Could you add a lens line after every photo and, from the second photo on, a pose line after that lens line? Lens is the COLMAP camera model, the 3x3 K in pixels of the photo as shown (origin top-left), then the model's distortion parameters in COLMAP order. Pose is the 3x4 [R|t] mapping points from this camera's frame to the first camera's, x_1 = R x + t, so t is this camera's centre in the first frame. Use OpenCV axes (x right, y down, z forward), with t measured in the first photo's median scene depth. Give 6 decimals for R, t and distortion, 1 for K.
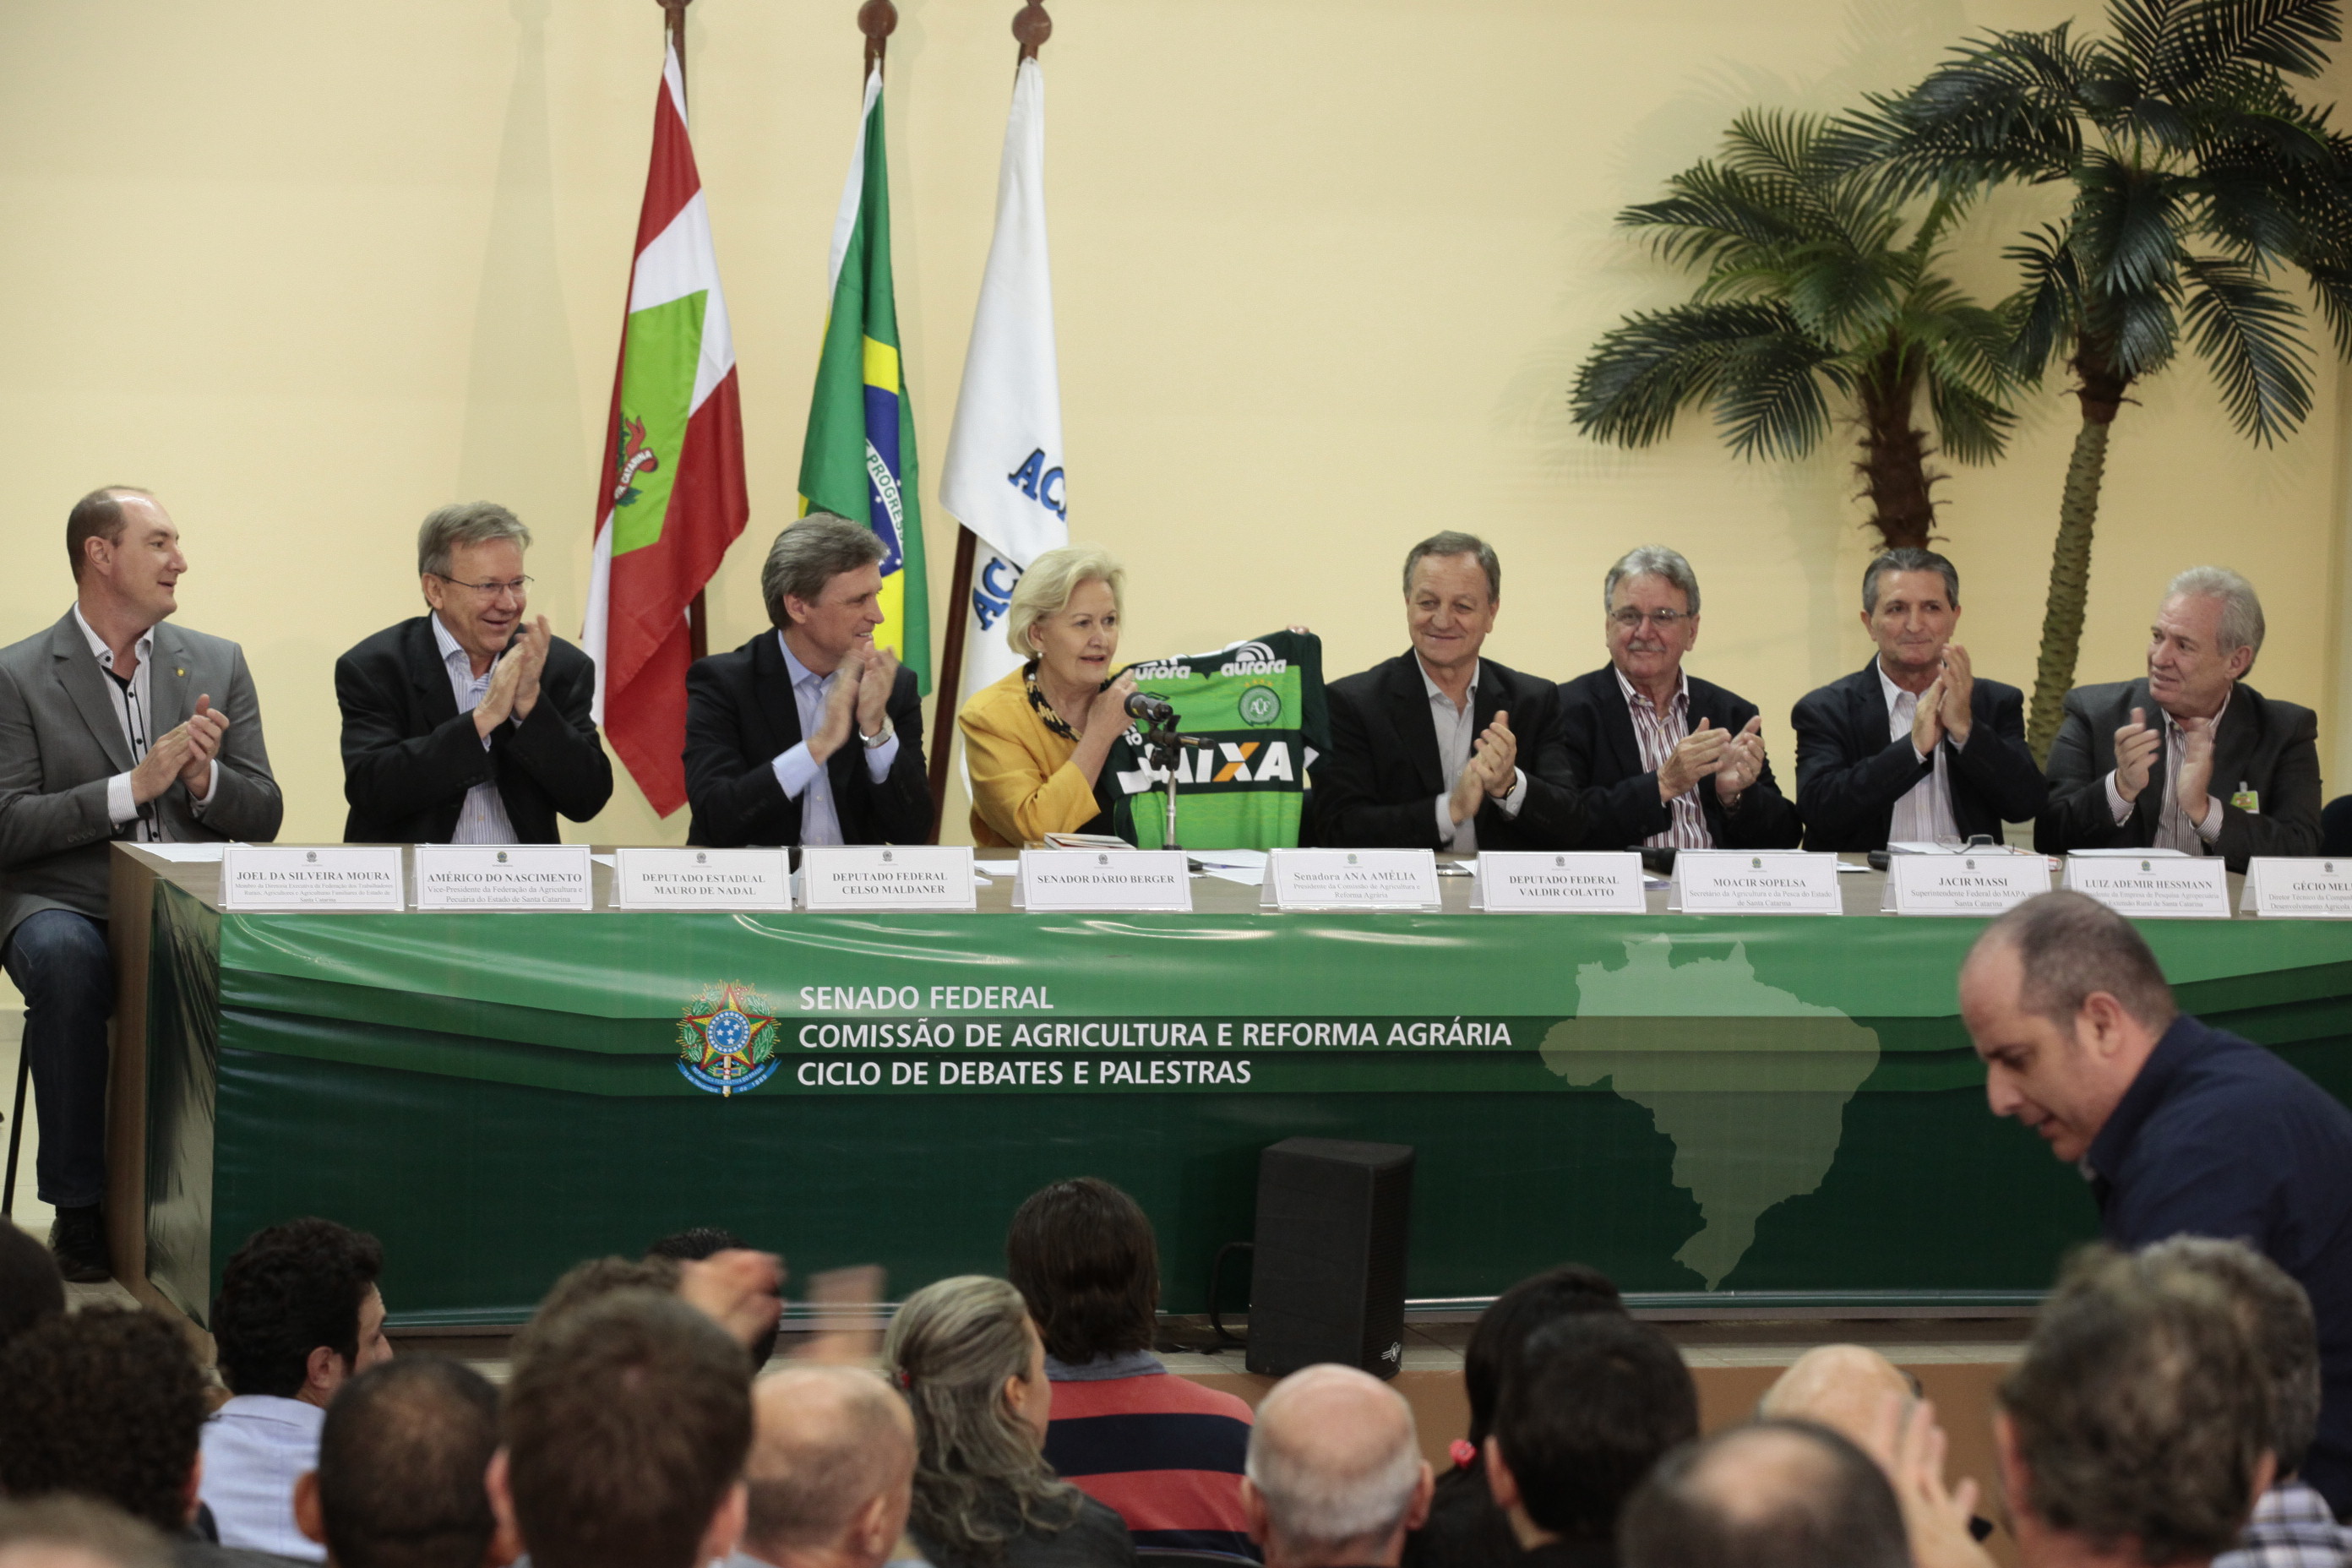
lens RADIAL K [[8030.3, 0, 1176.0], [0, 8030.3, 784.0], [0, 0, 1]] dist [0.152126, 0.578641]
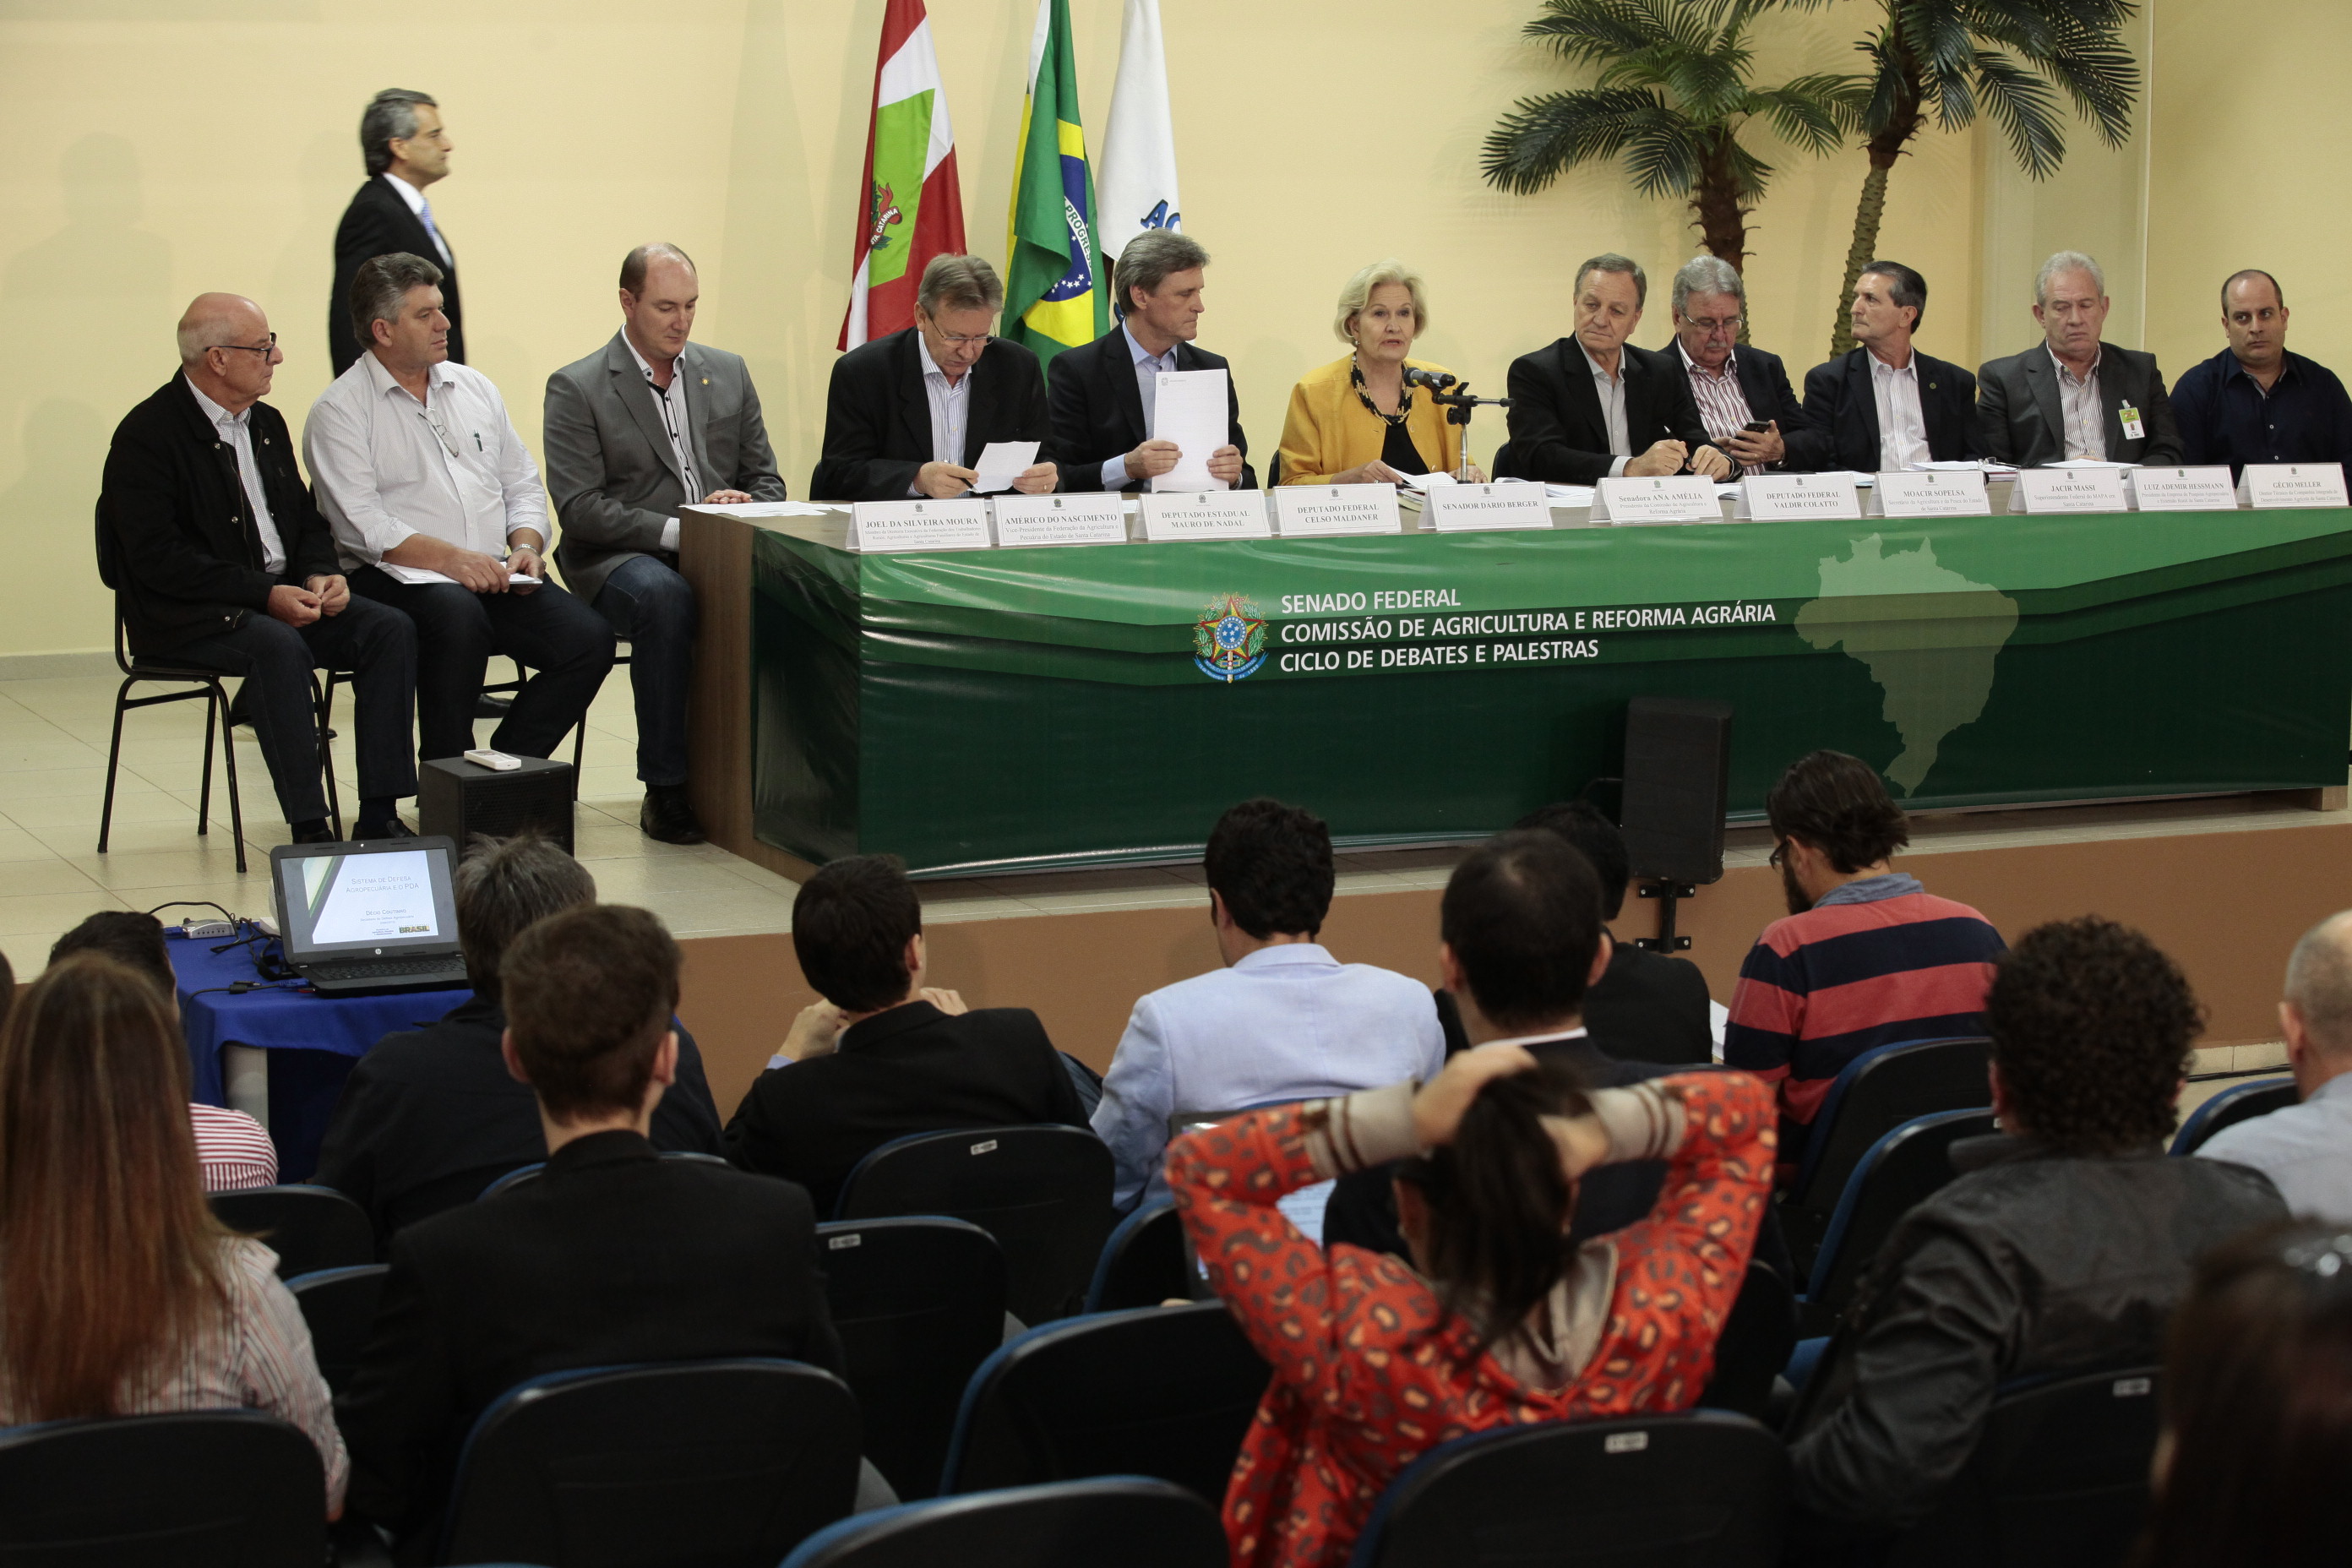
lens RADIAL K [[4884.3, 0, 1176.0], [0, 4884.3, 784.0], [0, 0, 1]] dist [-0.297900, -0.178262]
pose [[0.988747, -0.043482, 0.143141, -0.174328], [0.033947, 0.997080, 0.068398, 0.001122], [-0.145697, -0.062770, 0.987336, 0.221190]]
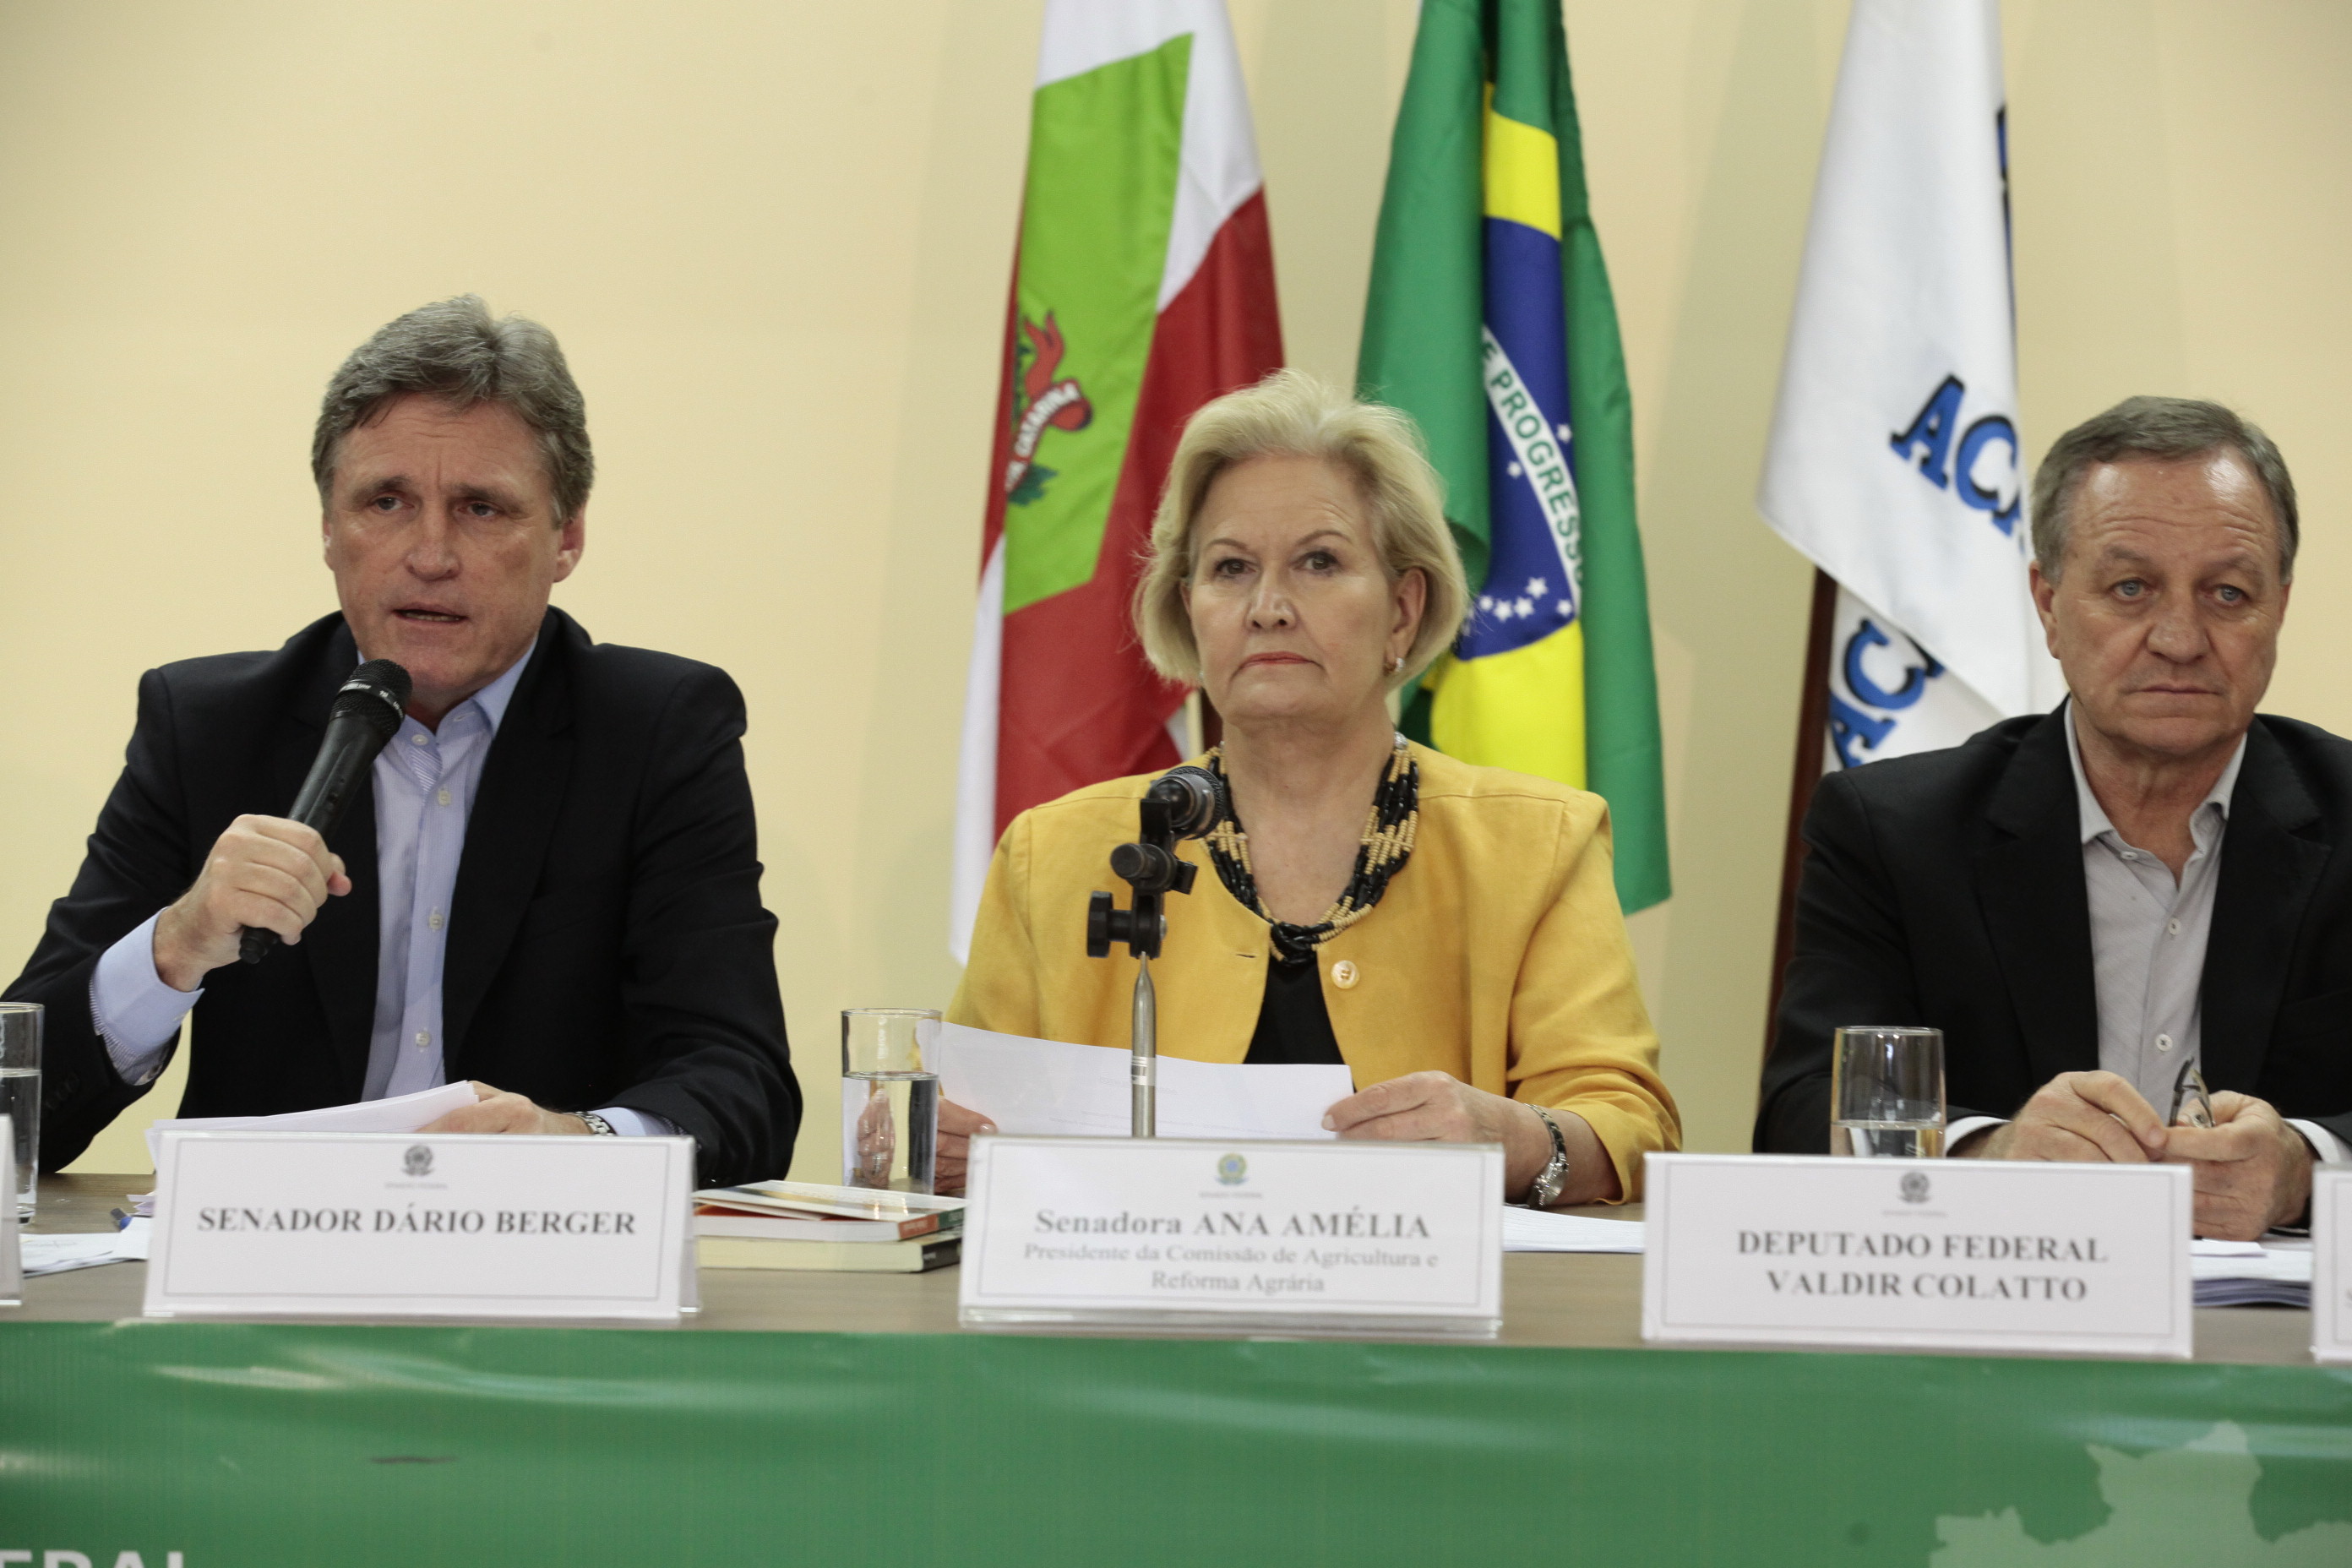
lens RADIAL K [[8369.9, 0, 1199.2], [0, 8369.9, 573.5], [0, 0, 1]] dist [0.331563, -2.087188]
pose [[0.932121, -0.020771, -0.361552, 0.143575], [-0.013150, 0.995754, -0.091109, 0.016311], [0.361909, 0.089679, 0.927890, 0.692419]]
